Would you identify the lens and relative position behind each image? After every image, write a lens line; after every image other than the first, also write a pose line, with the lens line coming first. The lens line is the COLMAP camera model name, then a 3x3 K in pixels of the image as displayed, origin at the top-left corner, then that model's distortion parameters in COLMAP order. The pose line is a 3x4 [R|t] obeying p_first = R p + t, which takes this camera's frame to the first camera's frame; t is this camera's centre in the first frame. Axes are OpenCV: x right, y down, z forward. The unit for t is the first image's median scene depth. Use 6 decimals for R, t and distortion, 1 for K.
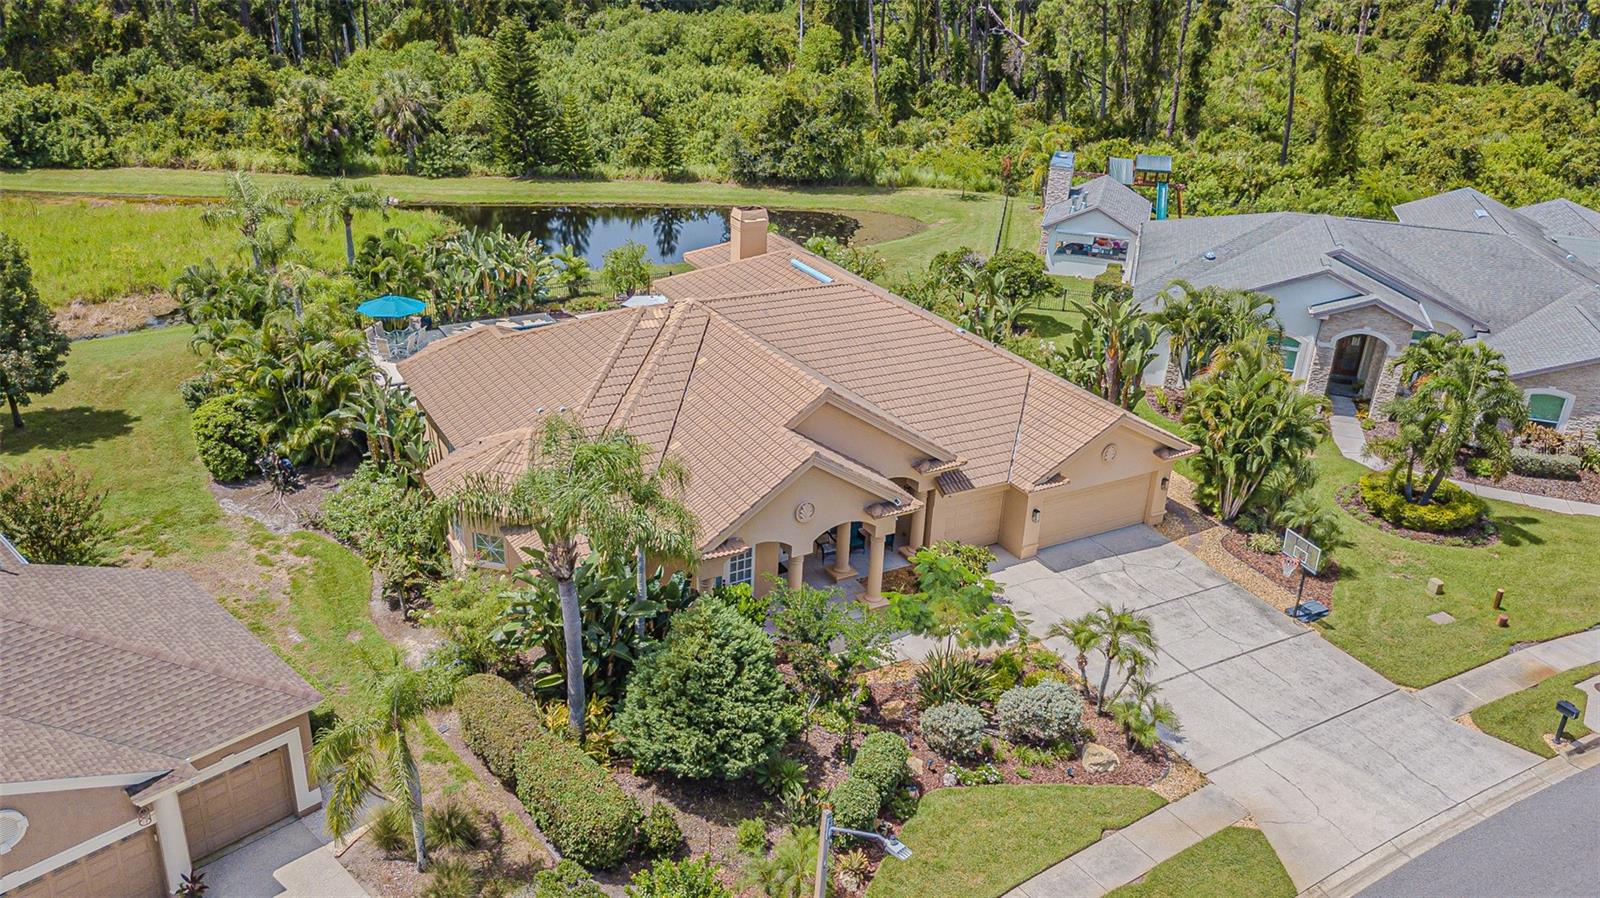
lens RADIAL K [[1235.6, 0, 795.0], [0, 1235.6, 447.7], [0, 0, 1]] dist [-0.004460, 0.052596]
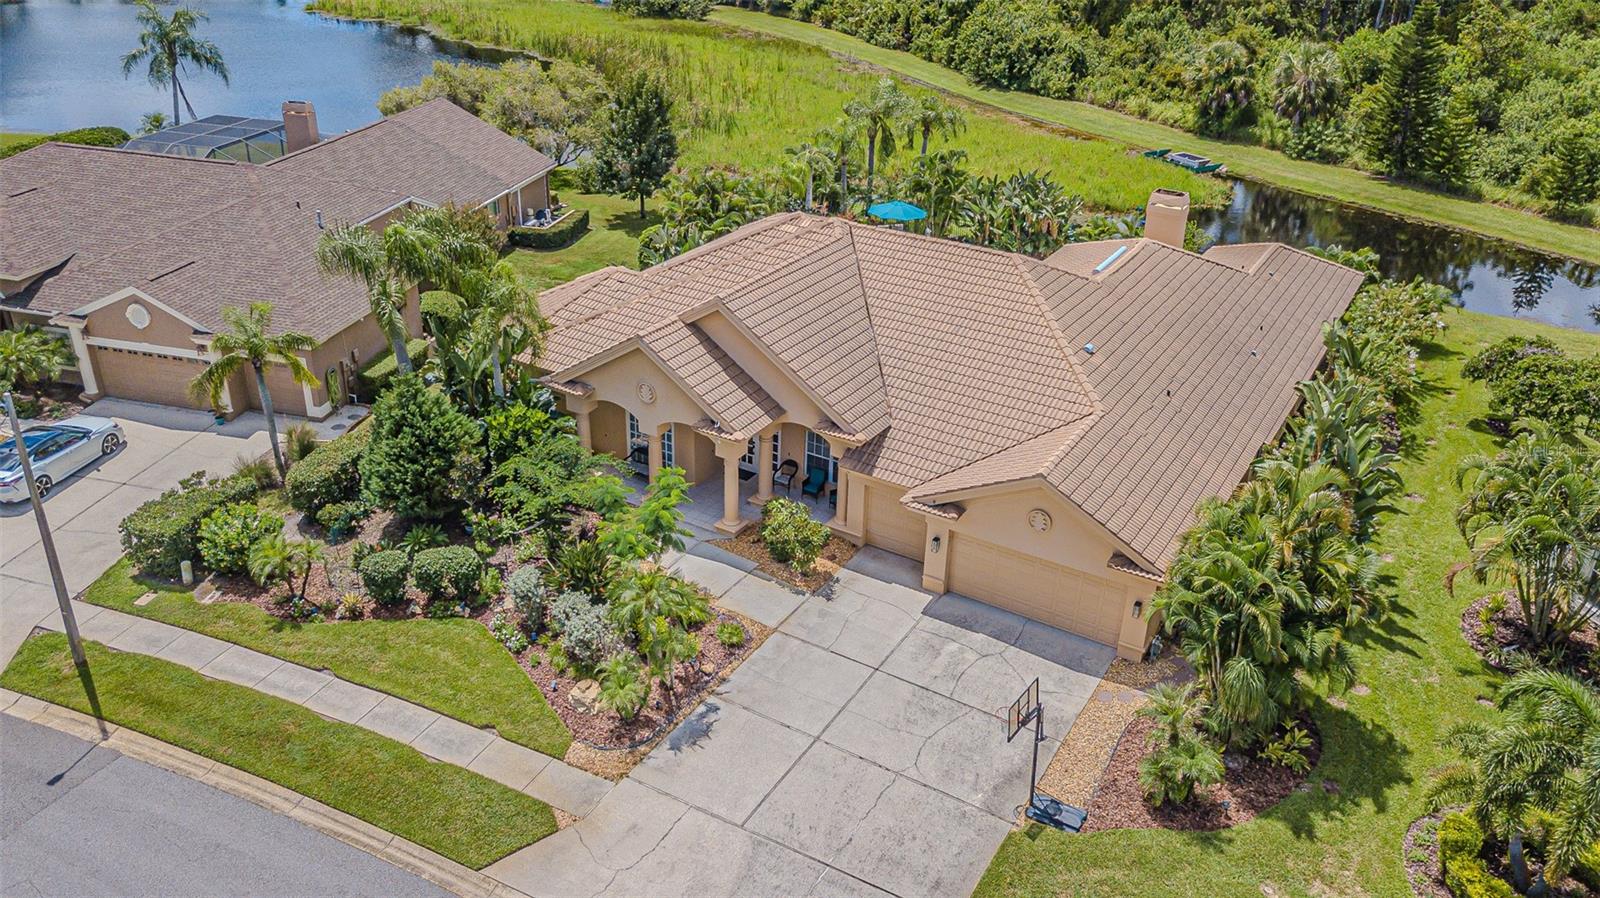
lens RADIAL K [[1235.6, 0, 795.0], [0, 1235.6, 447.7], [0, 0, 1]] dist [-0.004460, 0.052596]
pose [[0.489251, 0.368423, -0.790505, 0.369969], [-0.366057, 0.909437, 0.197296, -0.064815], [0.791603, 0.192843, 0.579807, 0.189659]]
